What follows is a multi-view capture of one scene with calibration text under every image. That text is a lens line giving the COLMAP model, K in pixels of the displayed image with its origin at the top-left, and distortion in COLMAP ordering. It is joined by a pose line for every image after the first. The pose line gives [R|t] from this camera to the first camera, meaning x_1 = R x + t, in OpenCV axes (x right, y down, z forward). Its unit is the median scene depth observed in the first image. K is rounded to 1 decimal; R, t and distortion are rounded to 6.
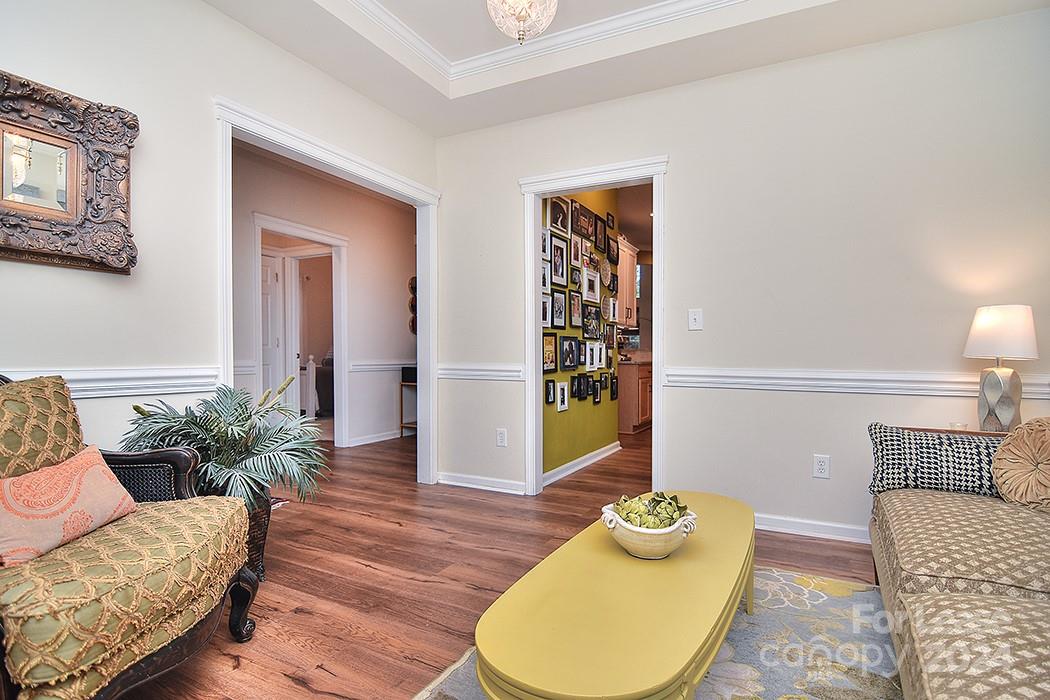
lens RADIAL K [[523.0, 0, 529.4], [0, 523.0, 353.7], [0, 0, 1]] dist [-0.006396, -0.007530]
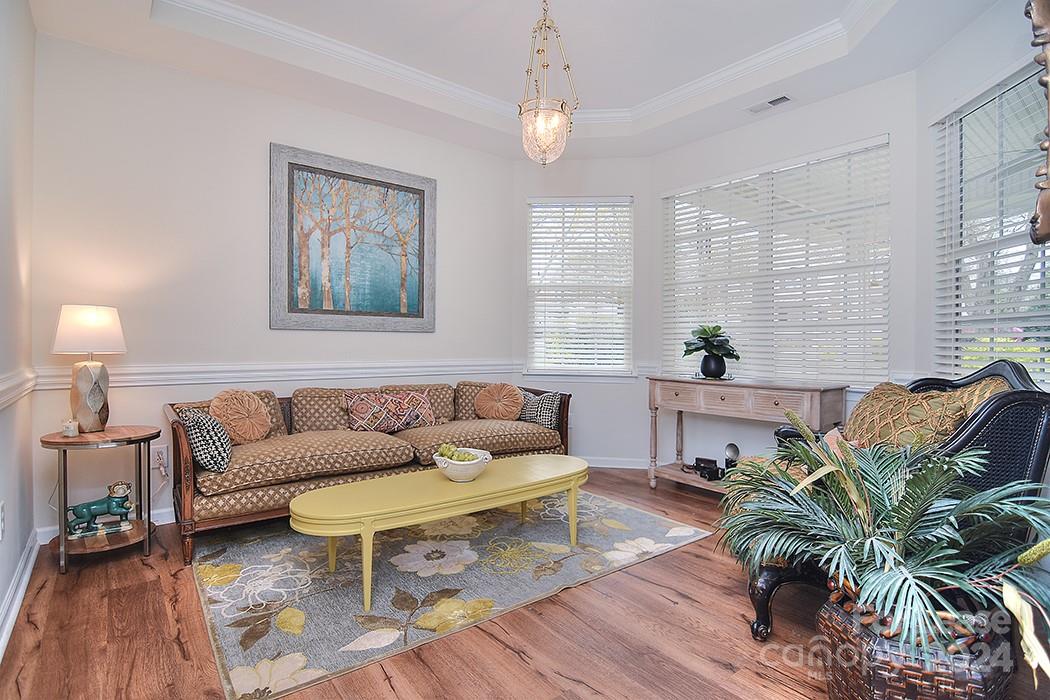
lens RADIAL K [[523.0, 0, 527.1], [0, 523.0, 345.7], [0, 0, 1]] dist [-0.006396, -0.007530]
pose [[-0.913674, -0.020156, 0.405947, -0.428729], [-0.014044, 0.999739, 0.018030, -0.041419], [-0.406204, 0.010772, -0.913719, 1.726396]]
